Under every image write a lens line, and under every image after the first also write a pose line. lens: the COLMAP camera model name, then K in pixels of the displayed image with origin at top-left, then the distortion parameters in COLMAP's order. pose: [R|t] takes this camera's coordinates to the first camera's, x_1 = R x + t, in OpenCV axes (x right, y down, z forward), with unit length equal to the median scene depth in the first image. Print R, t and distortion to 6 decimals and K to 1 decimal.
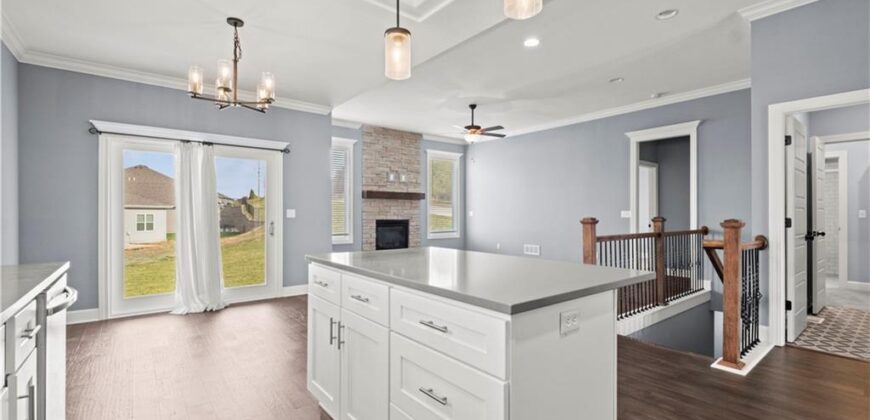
lens RADIAL K [[381.5, 0, 430.5], [0, 381.5, 205.5], [0, 0, 1]] dist [-0.000486, -0.000310]
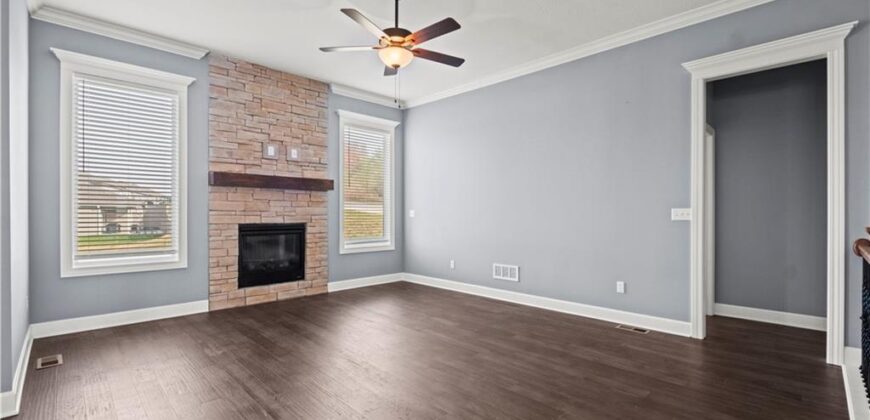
lens RADIAL K [[361.3, 0, 421.9], [0, 361.3, 214.5], [0, 0, 1]] dist [-0.000921, -0.000220]
pose [[0.997182, 0.000024, 0.075017, 0.087035], [-0.001740, 0.999738, 0.022816, 0.010328], [-0.074996, -0.022882, 0.996921, 0.427720]]
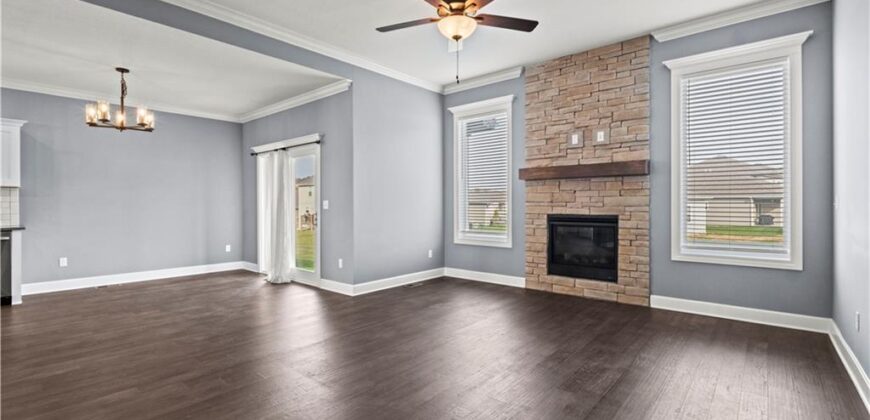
lens RADIAL K [[381.5, 0, 430.5], [0, 381.5, 205.5], [0, 0, 1]] dist [-0.000486, -0.000310]
pose [[0.195568, 0.001175, -0.980689, 0.407595], [0.023741, 0.999701, 0.005932, 0.014961], [0.980403, -0.024443, 0.195482, 0.676388]]
